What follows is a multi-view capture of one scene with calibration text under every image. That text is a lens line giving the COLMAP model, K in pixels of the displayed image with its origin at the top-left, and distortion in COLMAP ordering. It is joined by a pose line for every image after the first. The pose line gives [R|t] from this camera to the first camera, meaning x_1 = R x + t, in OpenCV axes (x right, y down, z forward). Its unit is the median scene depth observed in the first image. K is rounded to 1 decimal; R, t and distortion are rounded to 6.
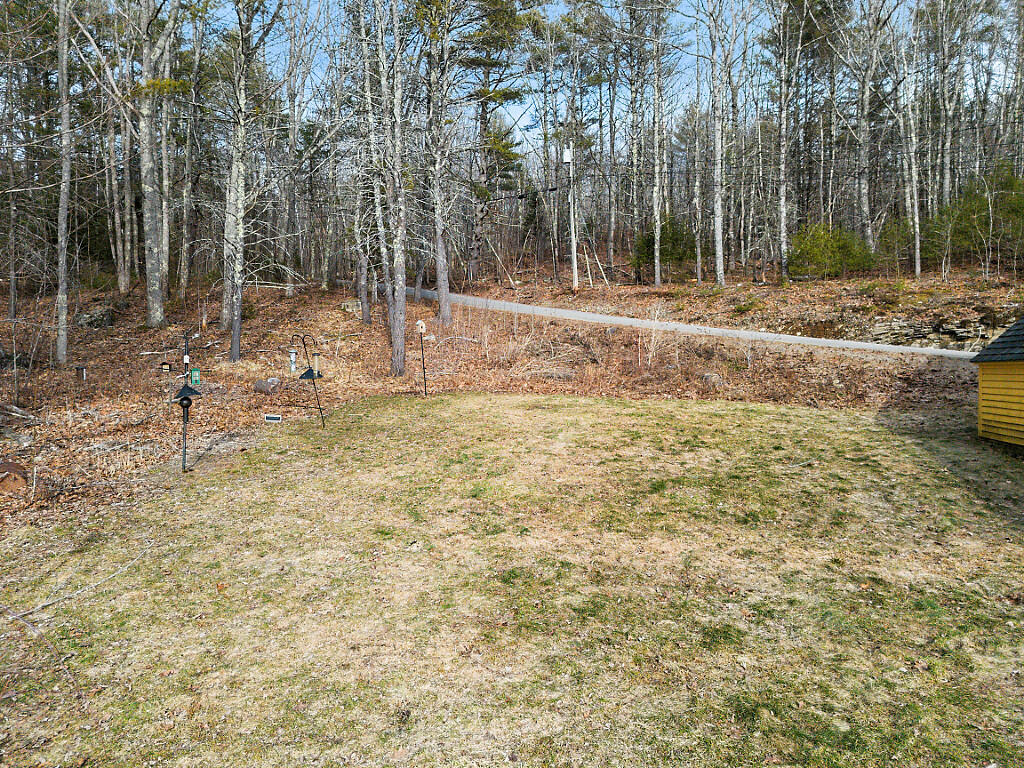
lens RADIAL K [[731.8, 0, 512.2], [0, 731.8, 407.2], [0, 0, 1]] dist [0.039600, -0.002413]
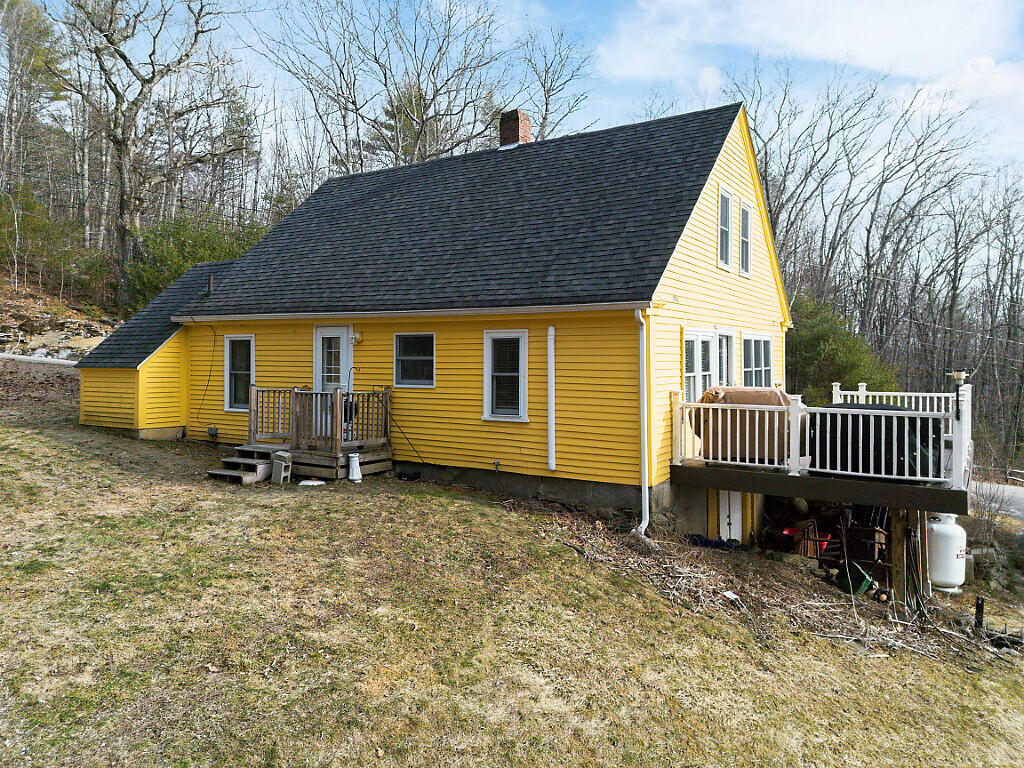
lens RADIAL K [[721.7, 0, 508.6], [0, 721.7, 373.5], [0, 0, 1]] dist [0.078625, -0.076682]
pose [[0.344347, 0.010548, 0.938783, -0.323735], [0.030377, 0.999288, -0.022370, 0.001908], [-0.938351, 0.036220, 0.343782, -0.148743]]
